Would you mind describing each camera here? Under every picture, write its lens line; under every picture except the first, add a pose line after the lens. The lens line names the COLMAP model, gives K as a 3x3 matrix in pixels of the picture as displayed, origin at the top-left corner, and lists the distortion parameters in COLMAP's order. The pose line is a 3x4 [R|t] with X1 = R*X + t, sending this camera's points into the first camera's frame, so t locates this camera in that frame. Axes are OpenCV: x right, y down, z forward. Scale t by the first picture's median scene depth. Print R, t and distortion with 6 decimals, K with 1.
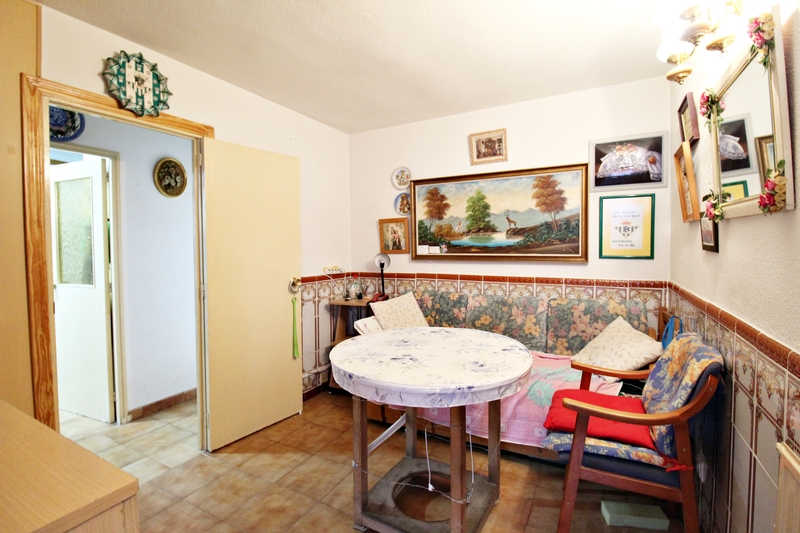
lens RADIAL K [[378.3, 0, 404.0], [0, 378.3, 266.7], [0, 0, 1]] dist [-0.018508, -0.001957]
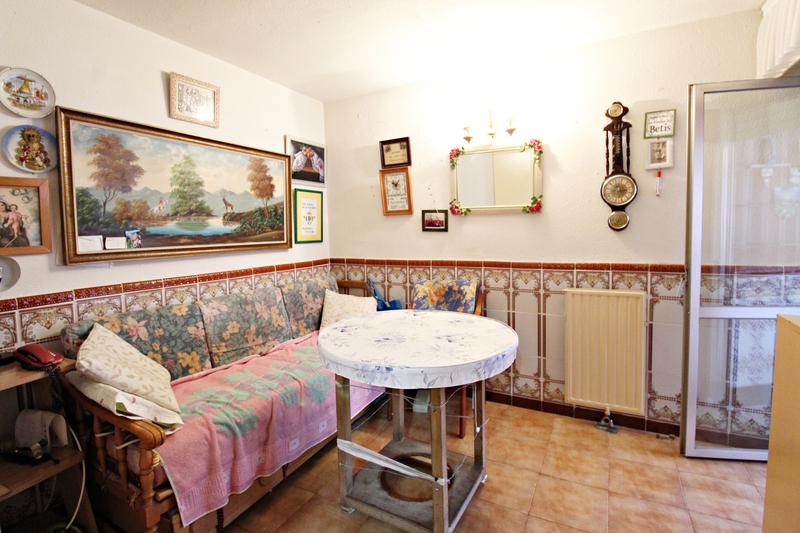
lens RADIAL K [[378.3, 0, 400.8], [0, 378.3, 267.2], [0, 0, 1]] dist [-0.018508, -0.001957]
pose [[-0.011496, -0.086832, 0.996157, -0.538616], [0.088982, 0.992181, 0.087512, -0.020952], [-0.995967, 0.089646, -0.003679, 0.619893]]
